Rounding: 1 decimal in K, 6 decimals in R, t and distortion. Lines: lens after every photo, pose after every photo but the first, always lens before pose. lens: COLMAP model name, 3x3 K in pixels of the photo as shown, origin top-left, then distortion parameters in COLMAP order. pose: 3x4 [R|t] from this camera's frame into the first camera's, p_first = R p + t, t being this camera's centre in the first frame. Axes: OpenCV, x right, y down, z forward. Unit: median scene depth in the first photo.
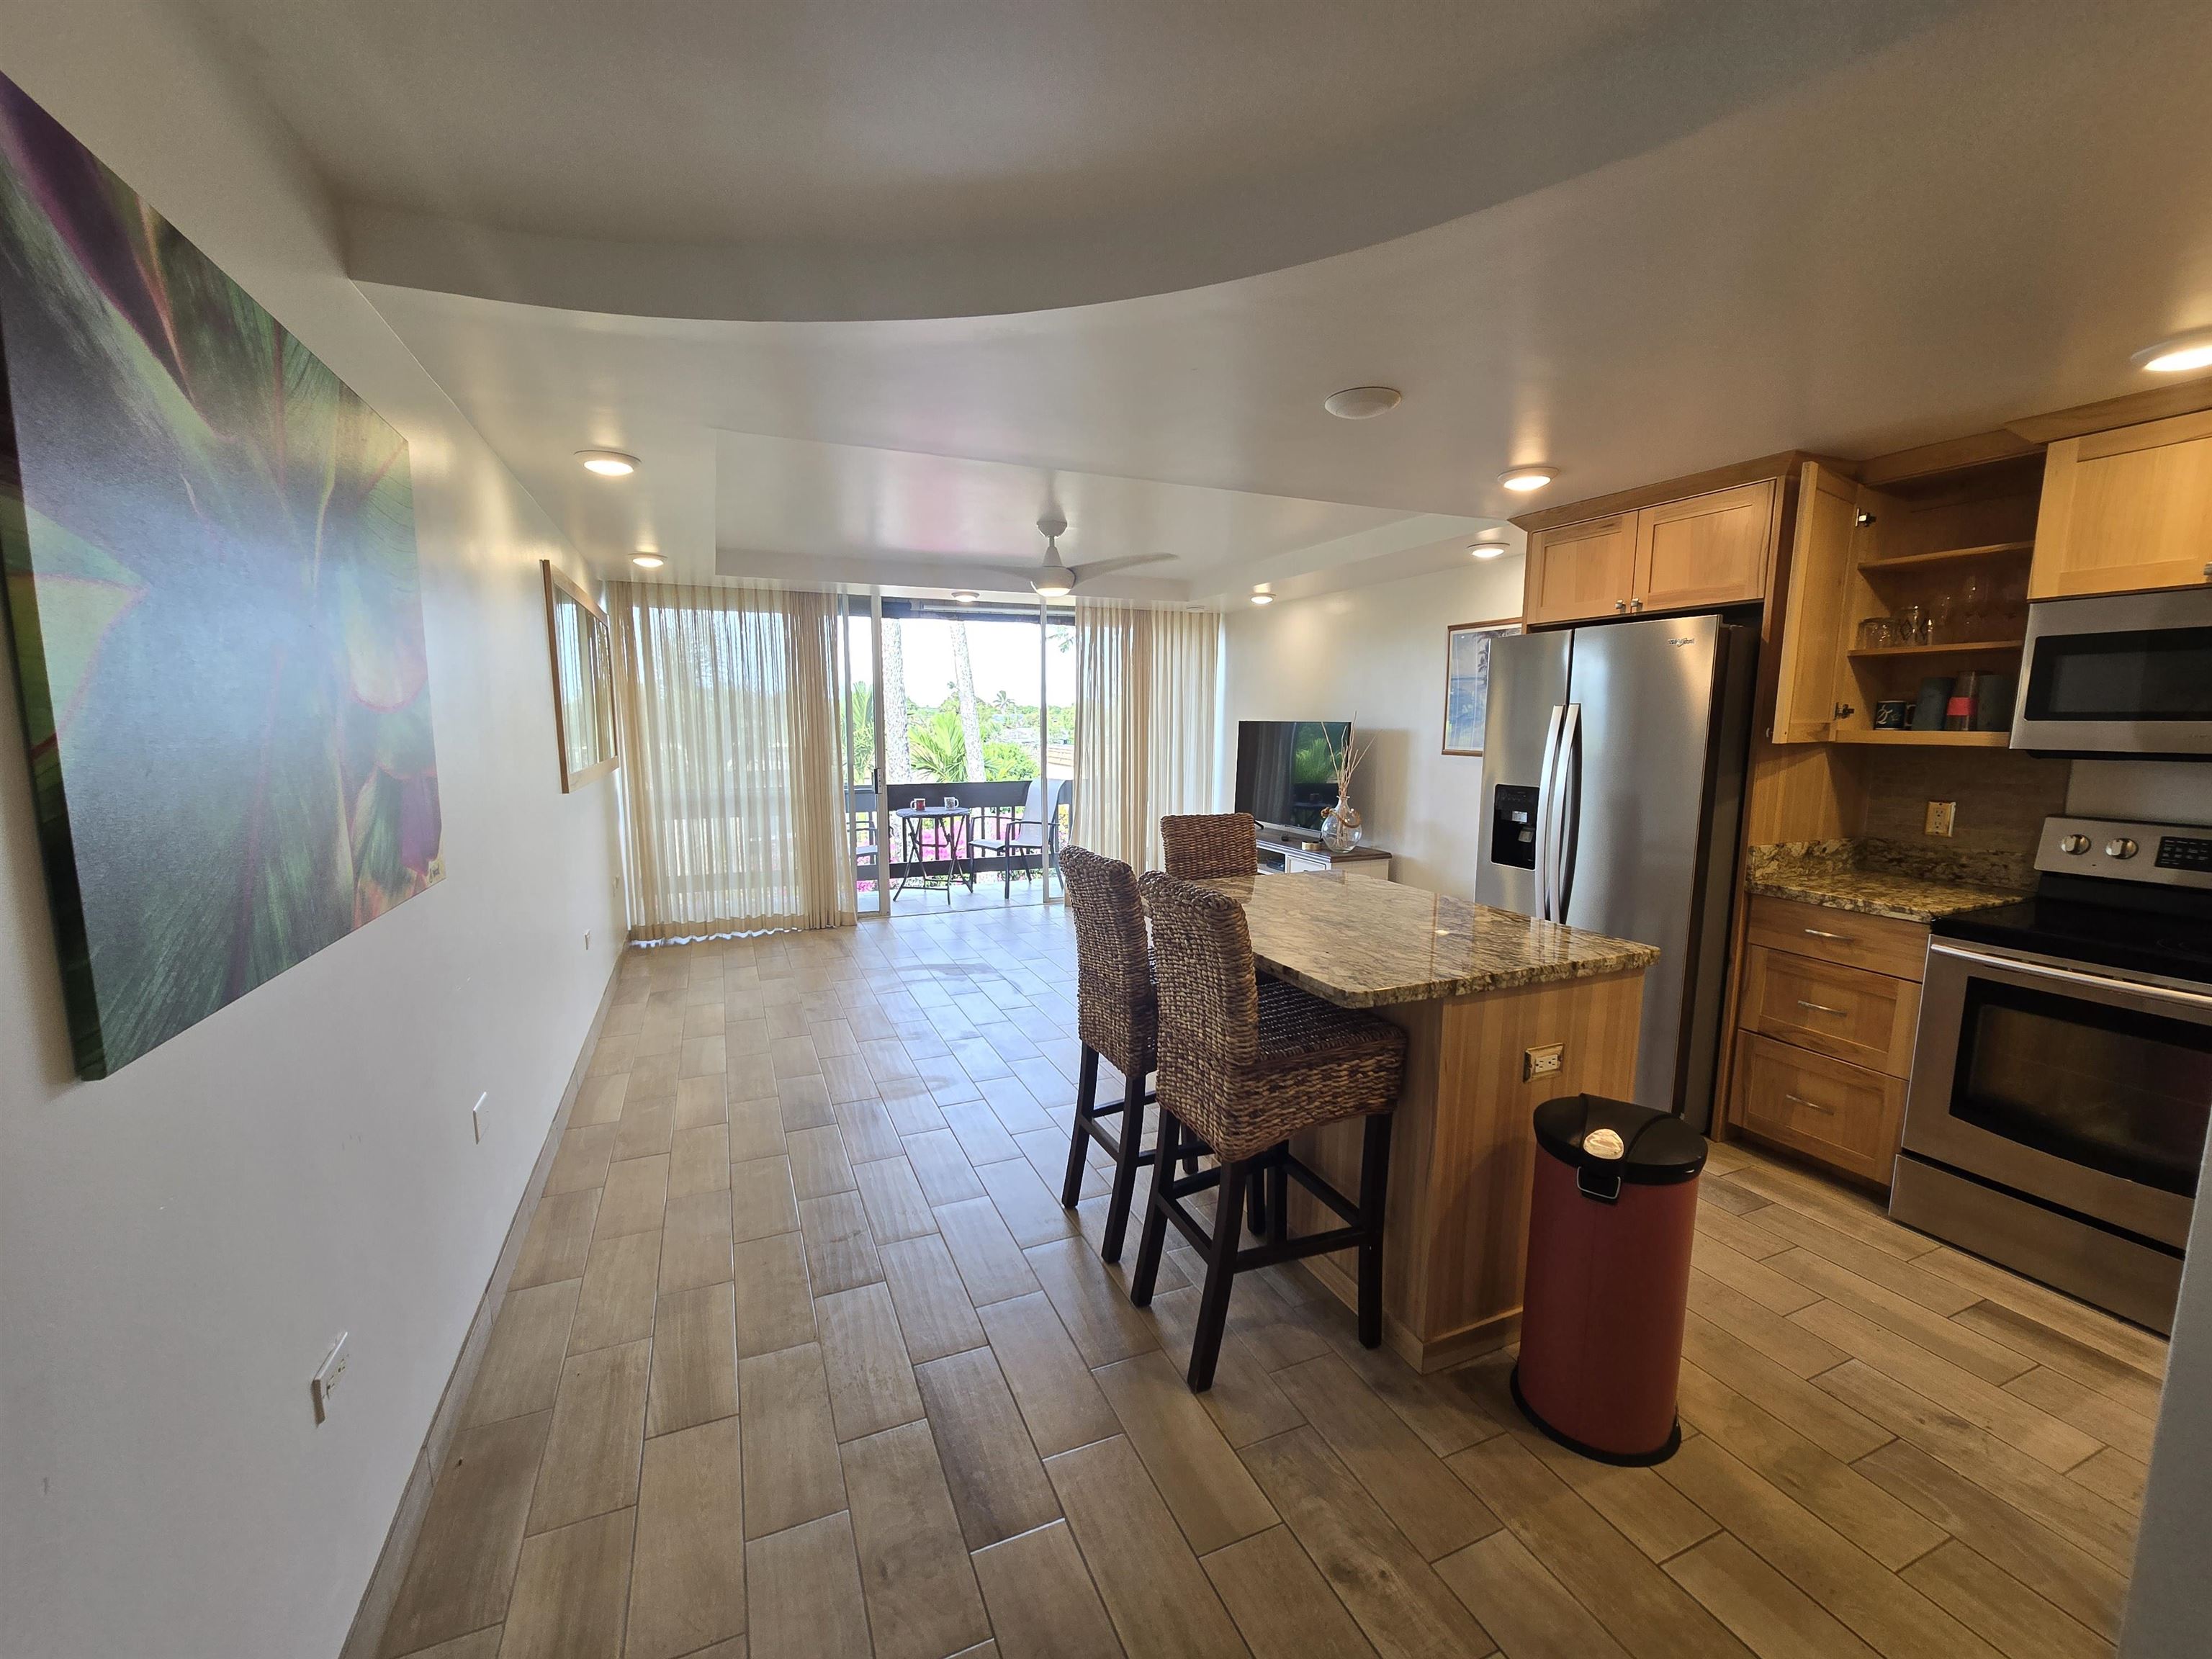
lens RADIAL K [[904.0, 0, 1107.4], [0, 904.0, 847.5], [0, 0, 1]] dist [-0.000621, 0.000356]
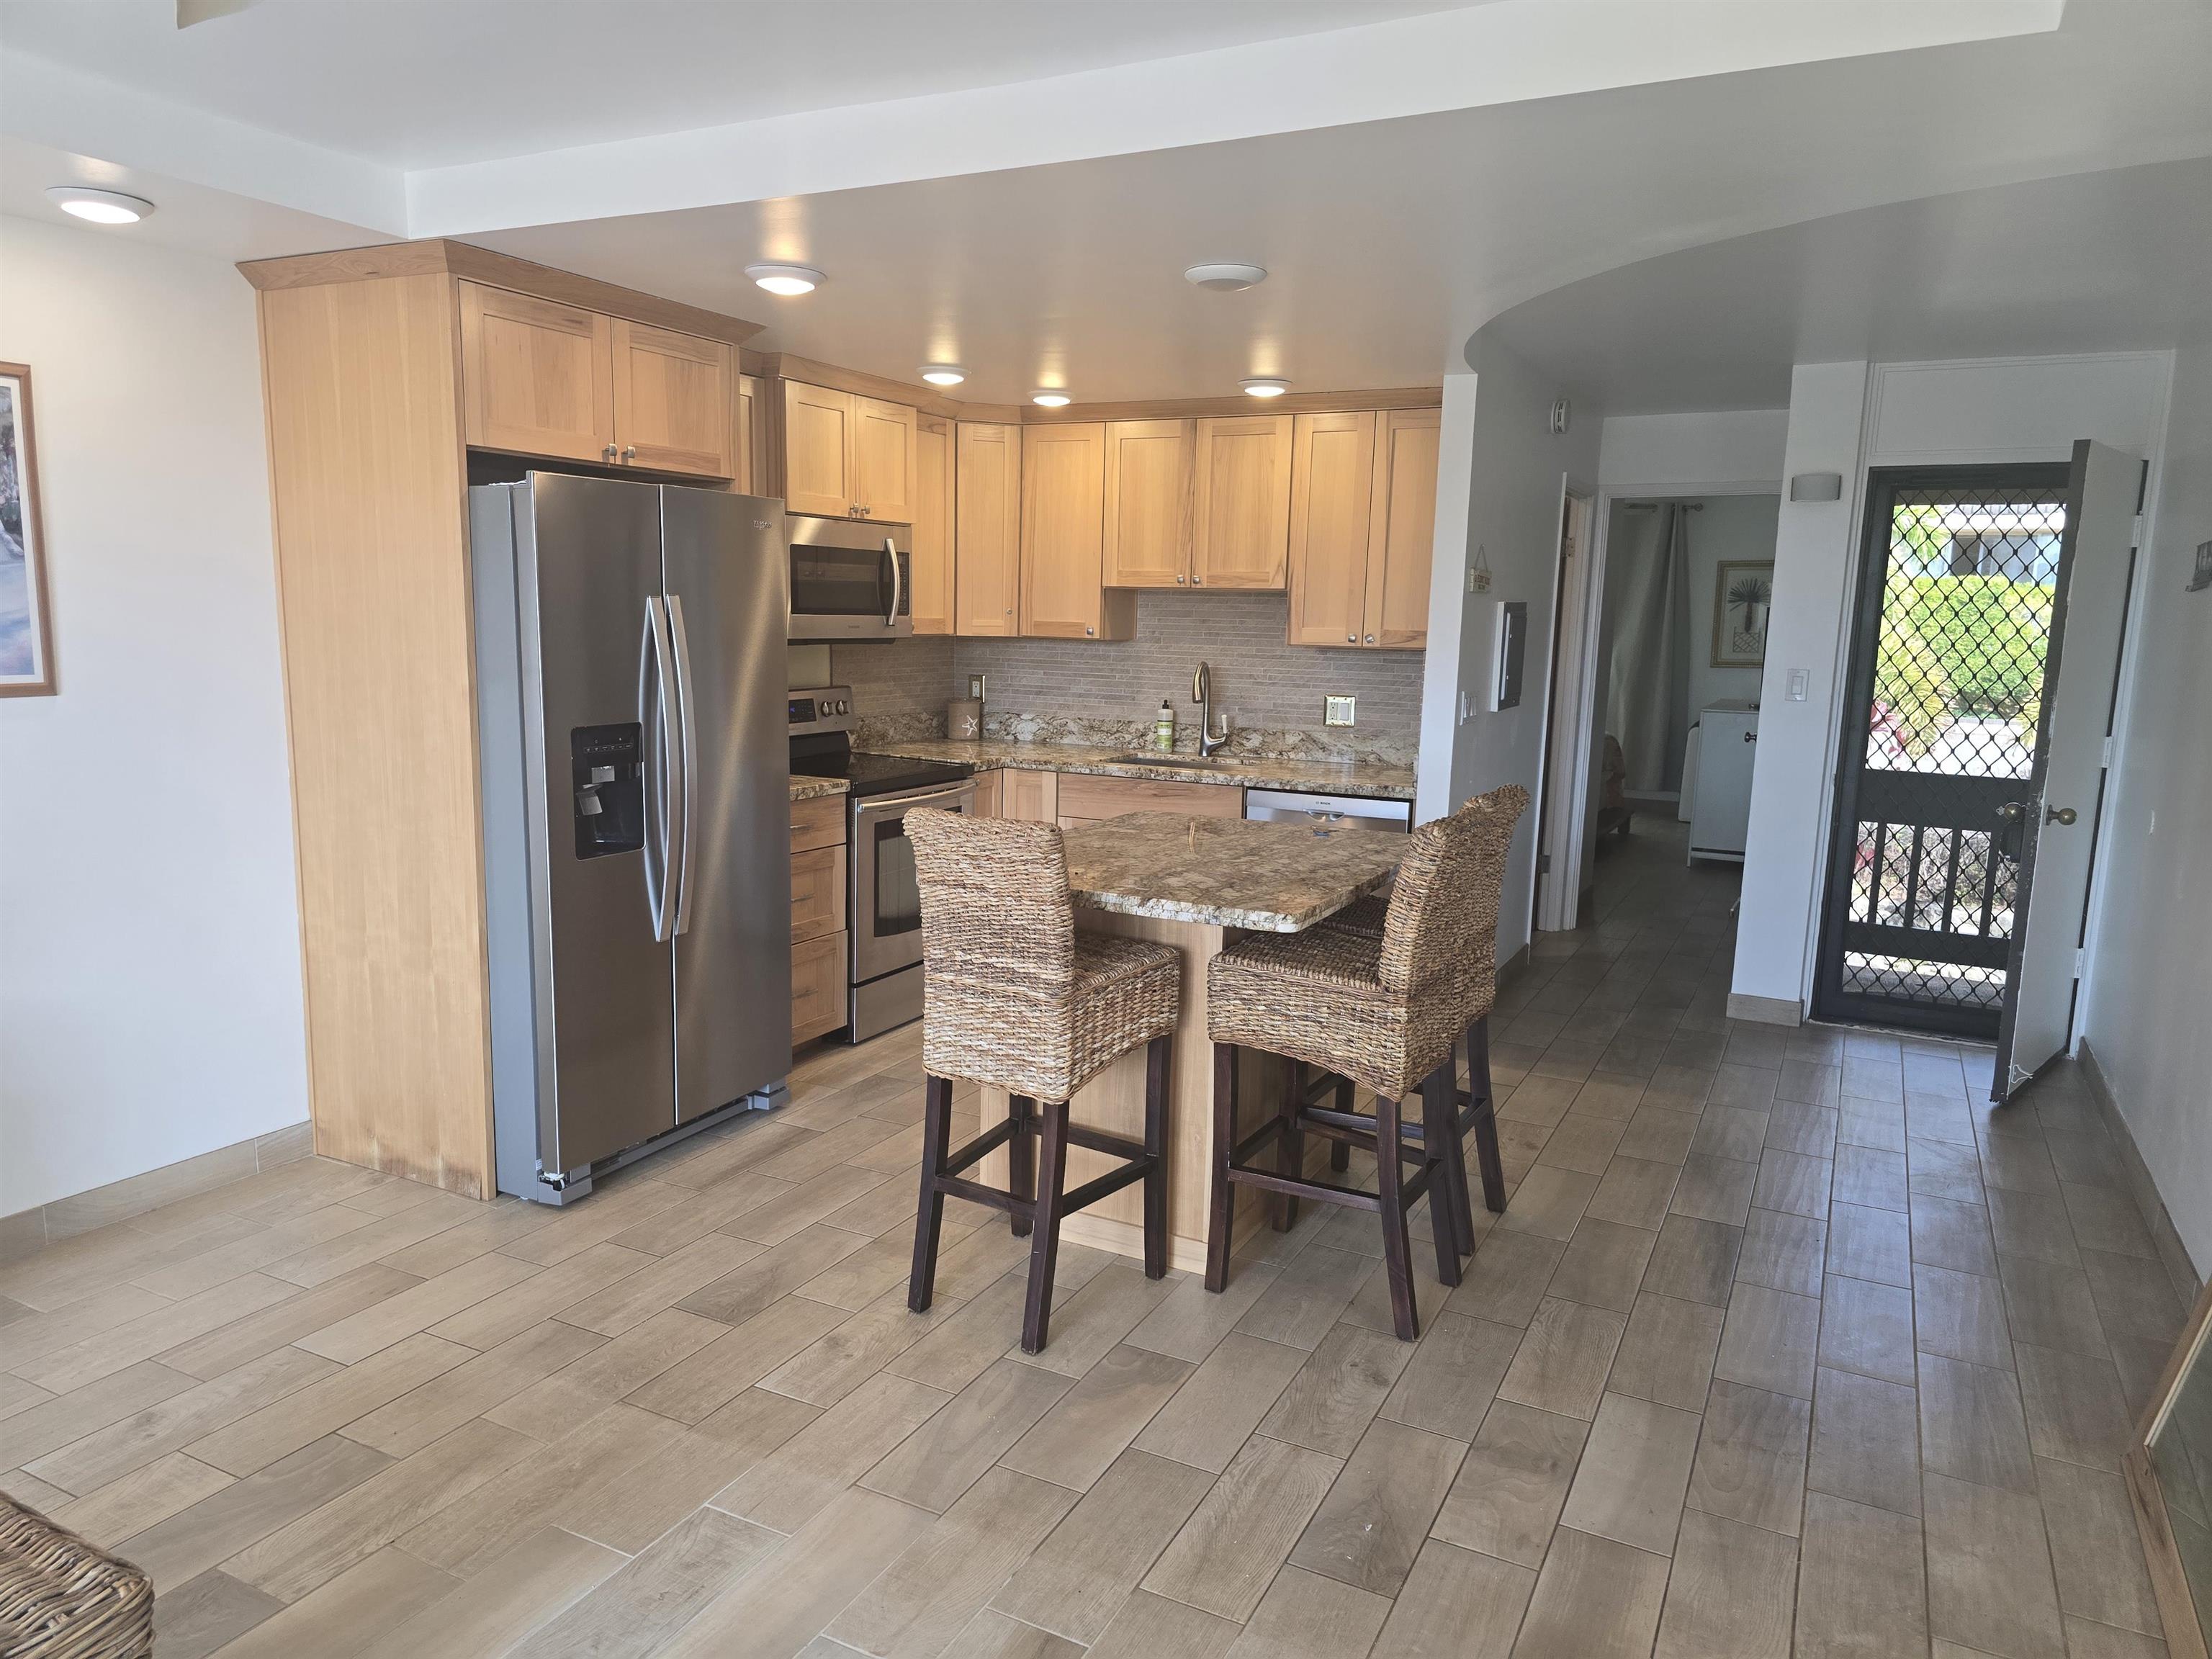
lens RADIAL K [[1482.2, 0, 1074.5], [0, 1482.2, 849.5], [0, 0, 1]] dist [0.018195, -0.002442]
pose [[-0.622047, -0.141304, 0.770124, -0.630562], [0.090689, 0.963958, 0.250120, -0.247505], [-0.777710, 0.225428, -0.586812, 1.603768]]
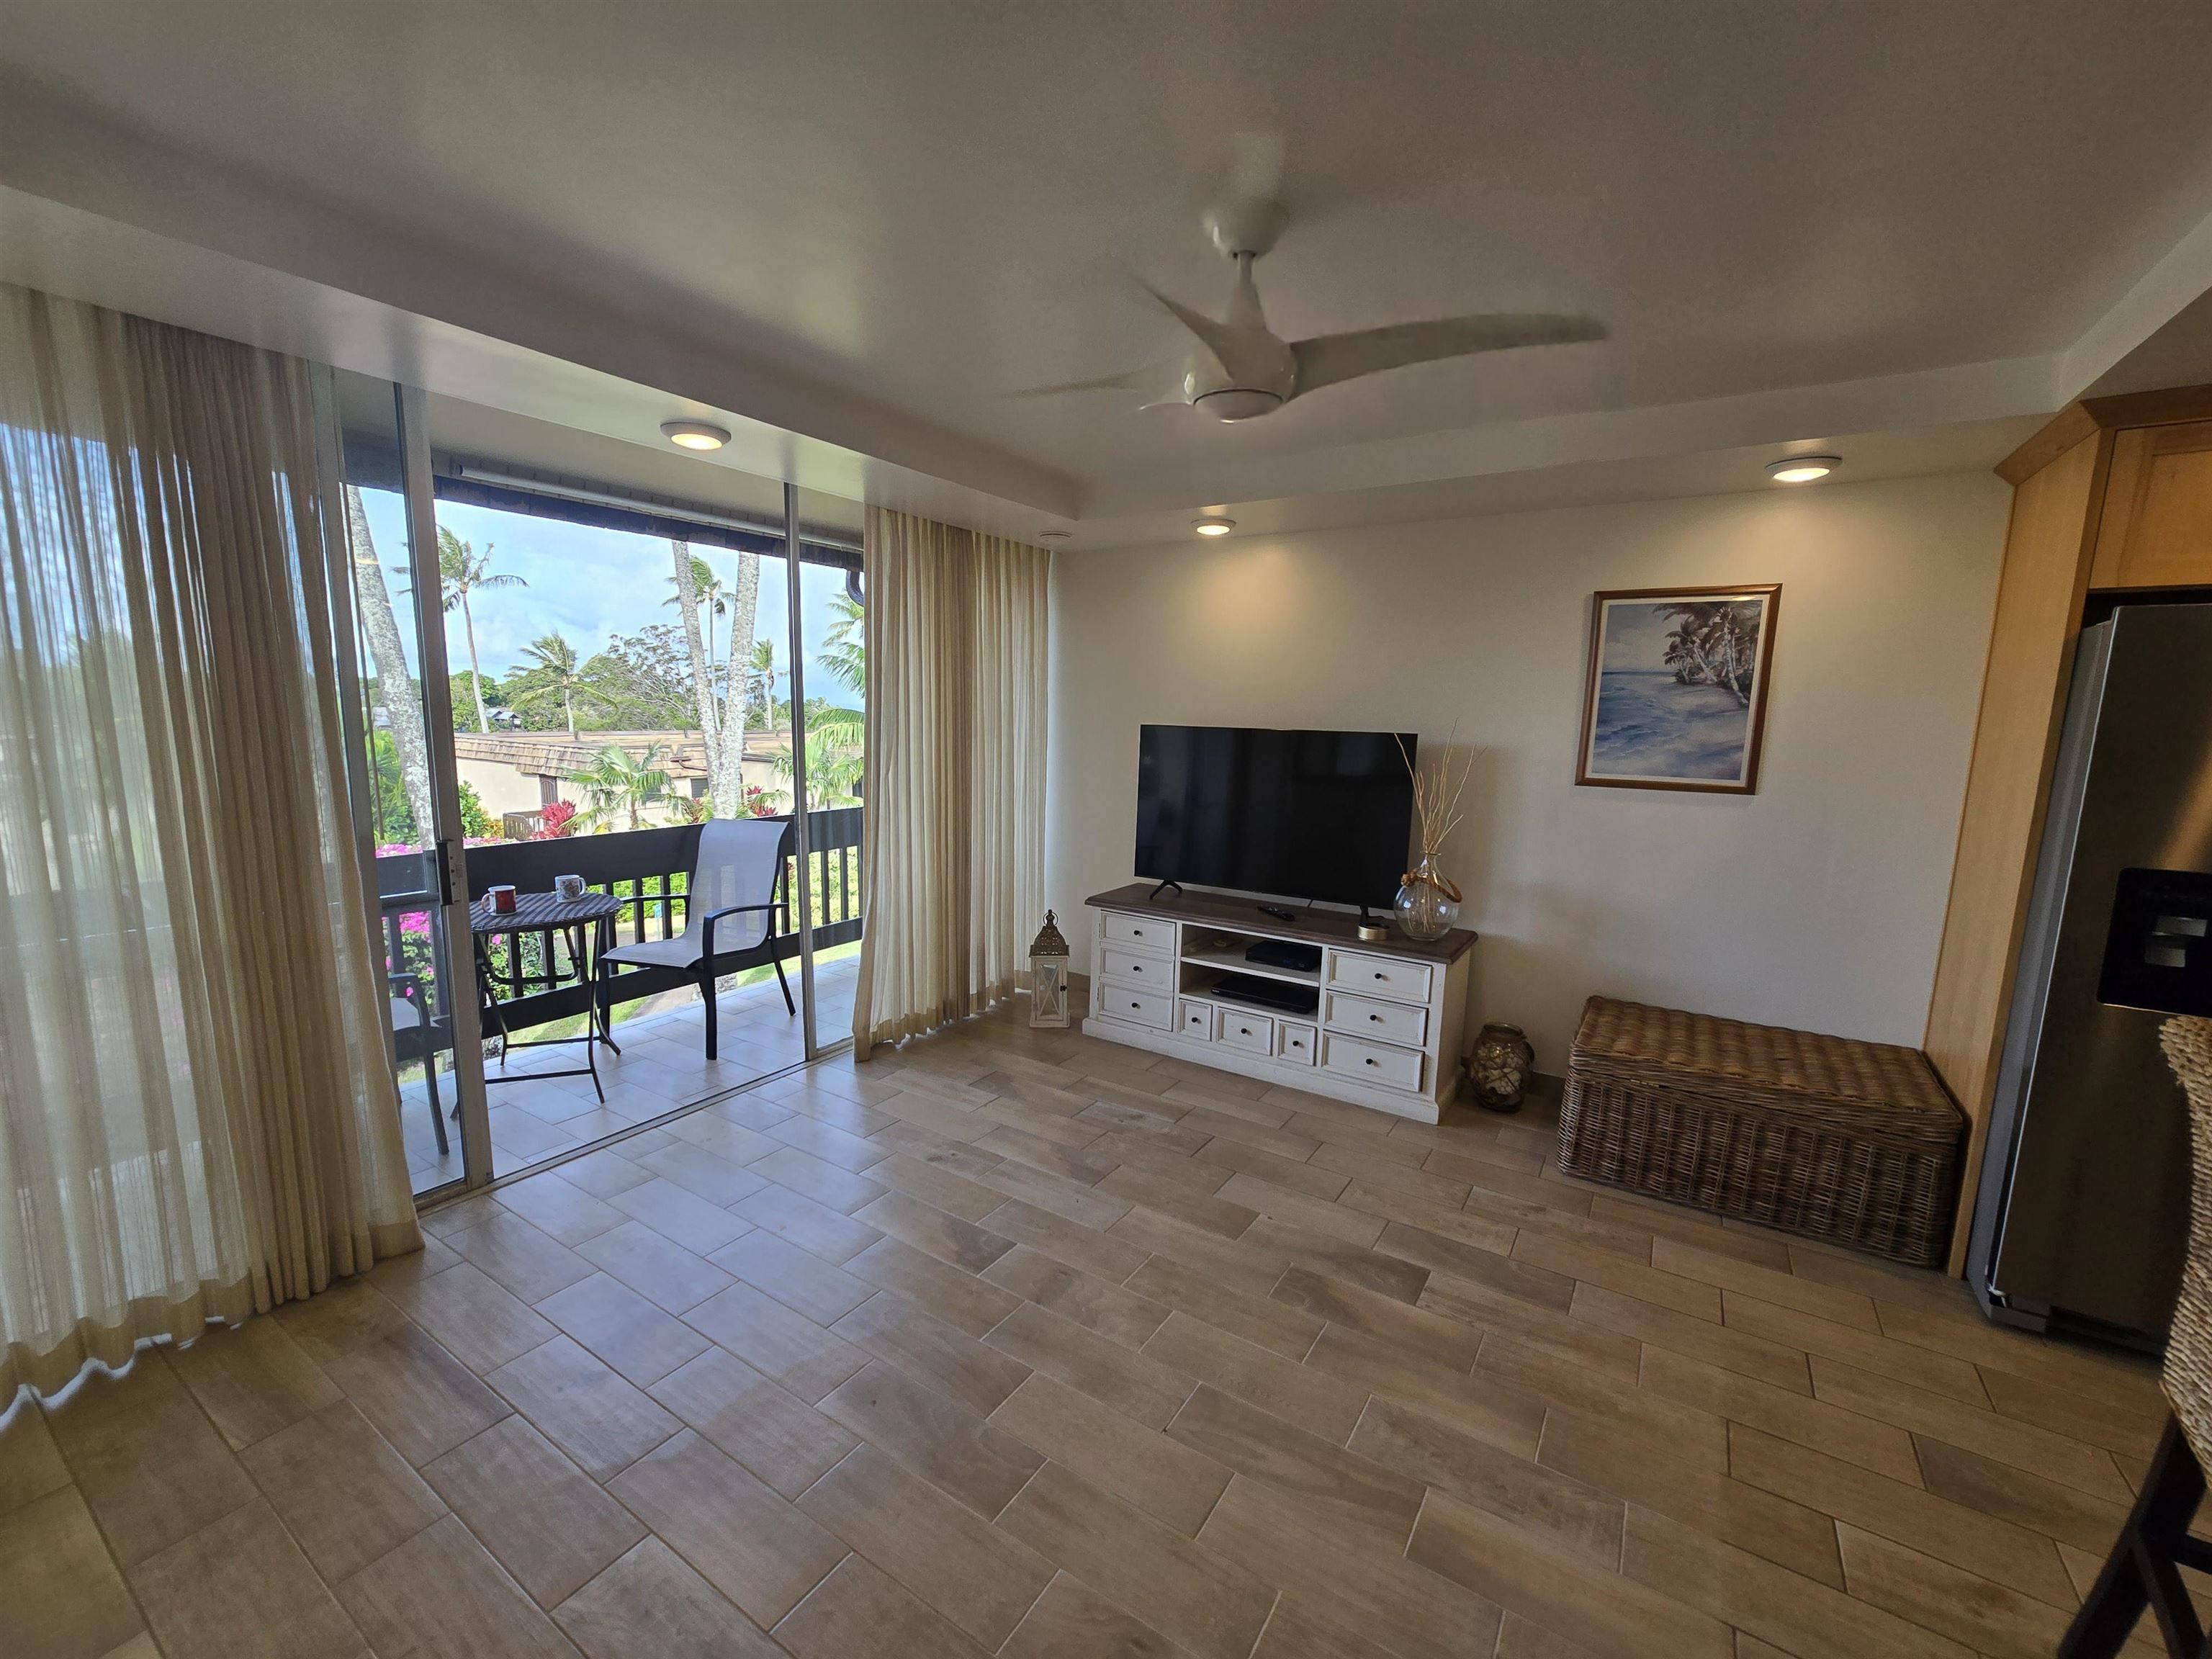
lens RADIAL K [[904.0, 0, 1107.4], [0, 904.0, 847.5], [0, 0, 1]] dist [-0.000621, 0.000356]
pose [[0.831946, -0.070879, 0.550311, -0.488379], [0.061968, 0.997472, 0.034792, -0.171214], [-0.551386, 0.005156, 0.834235, 1.062795]]
